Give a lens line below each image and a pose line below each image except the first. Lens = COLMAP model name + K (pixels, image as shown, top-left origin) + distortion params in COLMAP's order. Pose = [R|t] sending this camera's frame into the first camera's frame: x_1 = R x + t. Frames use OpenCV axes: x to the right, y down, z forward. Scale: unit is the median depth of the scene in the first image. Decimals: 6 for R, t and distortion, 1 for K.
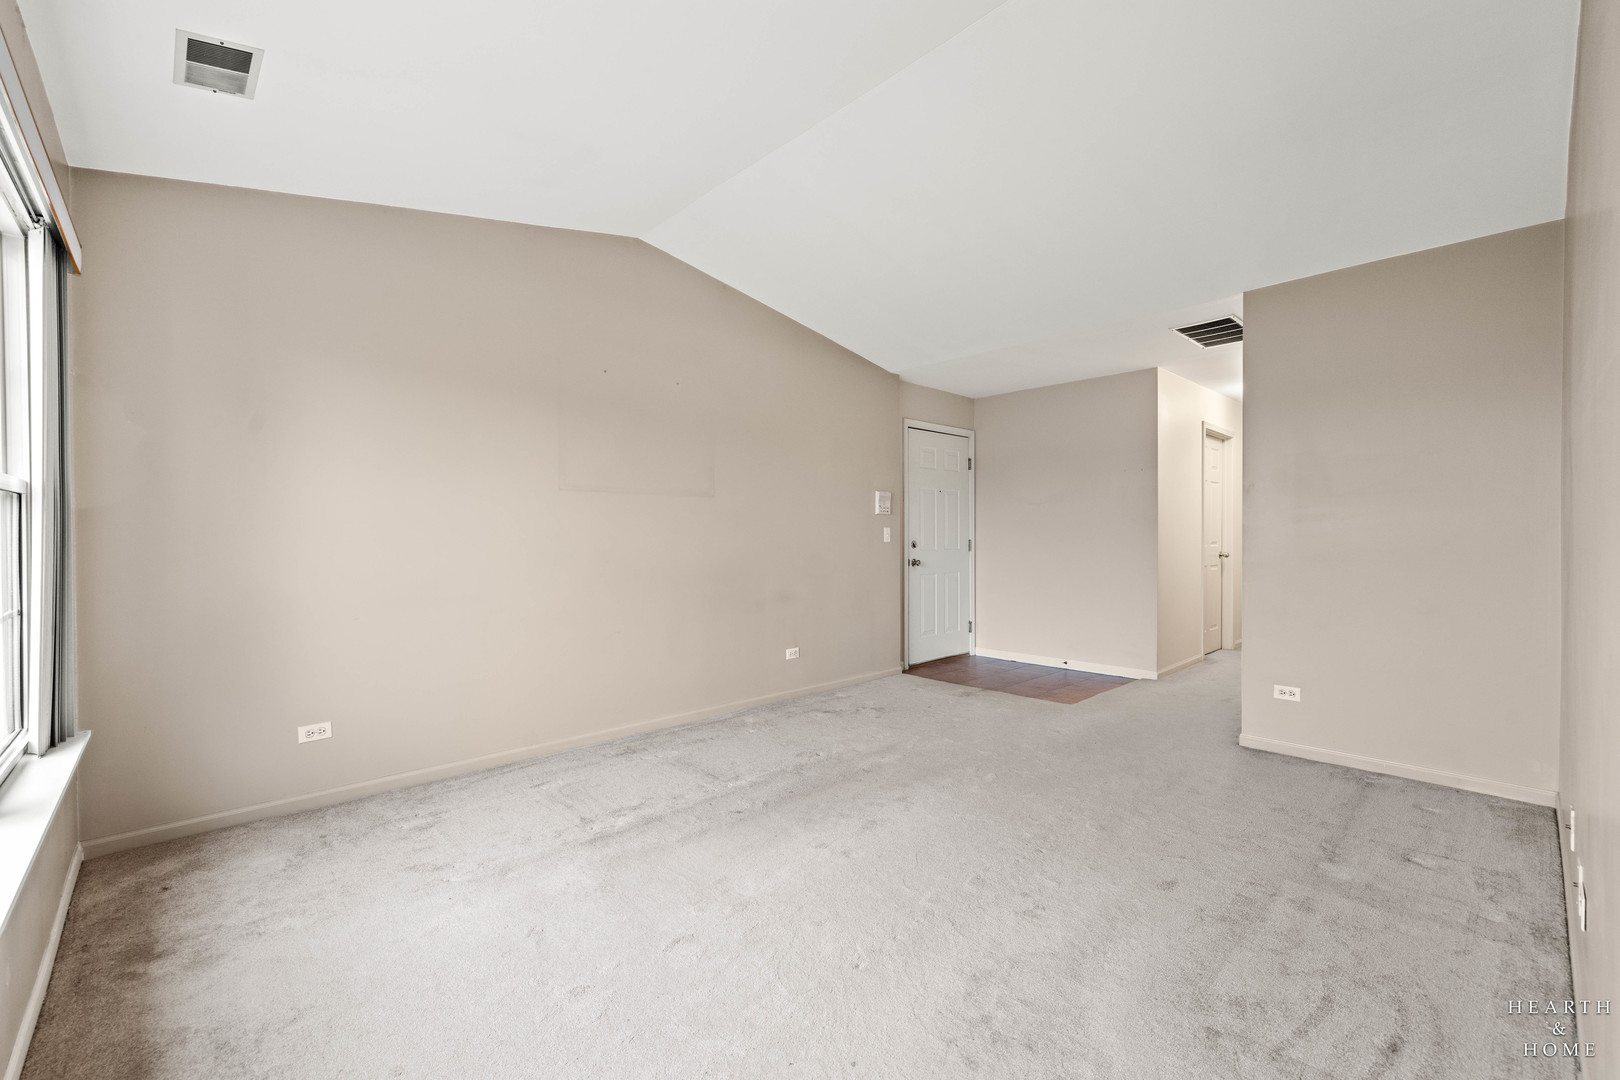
lens RADIAL K [[684.1, 0, 800.6], [0, 684.1, 539.0], [0, 0, 1]] dist [-0.001945, -0.000087]
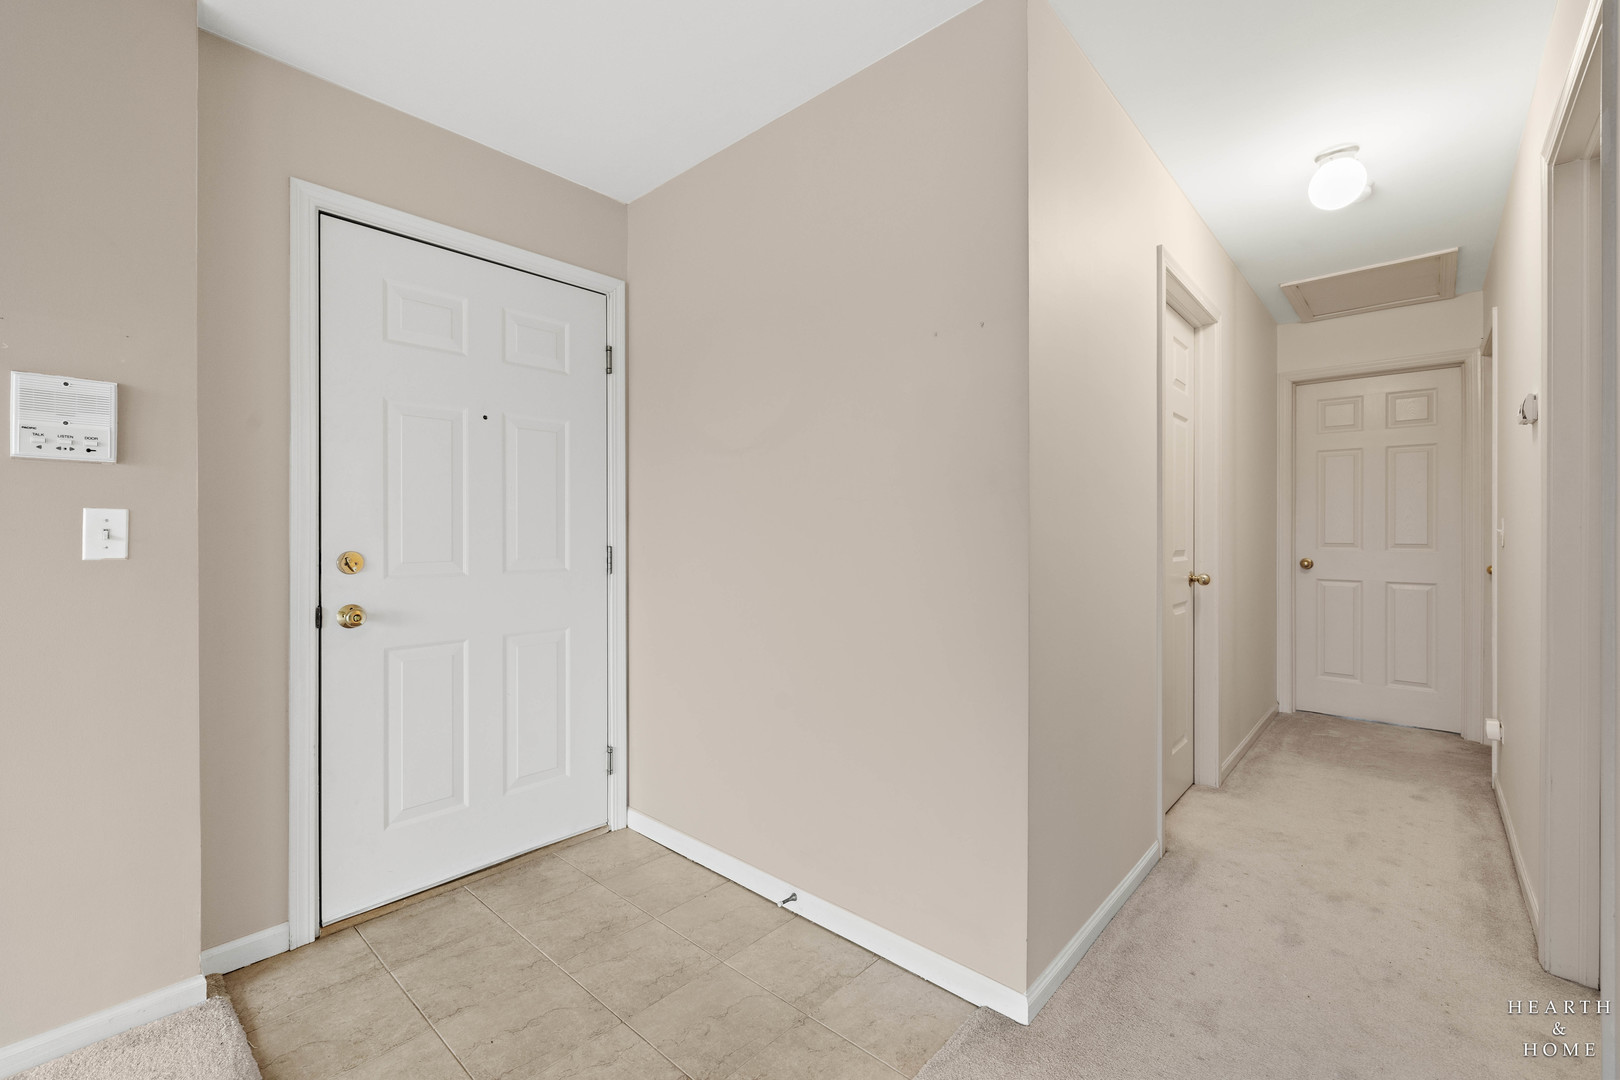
lens RADIAL K [[684.1, 0, 805.4], [0, 684.1, 538.0], [0, 0, 1]] dist [-0.001945, -0.000087]
pose [[0.996515, 0.001961, 0.083395, 0.329557], [-0.002007, 0.999998, 0.000471, -0.004455], [-0.083394, -0.000637, 0.996516, 0.585156]]
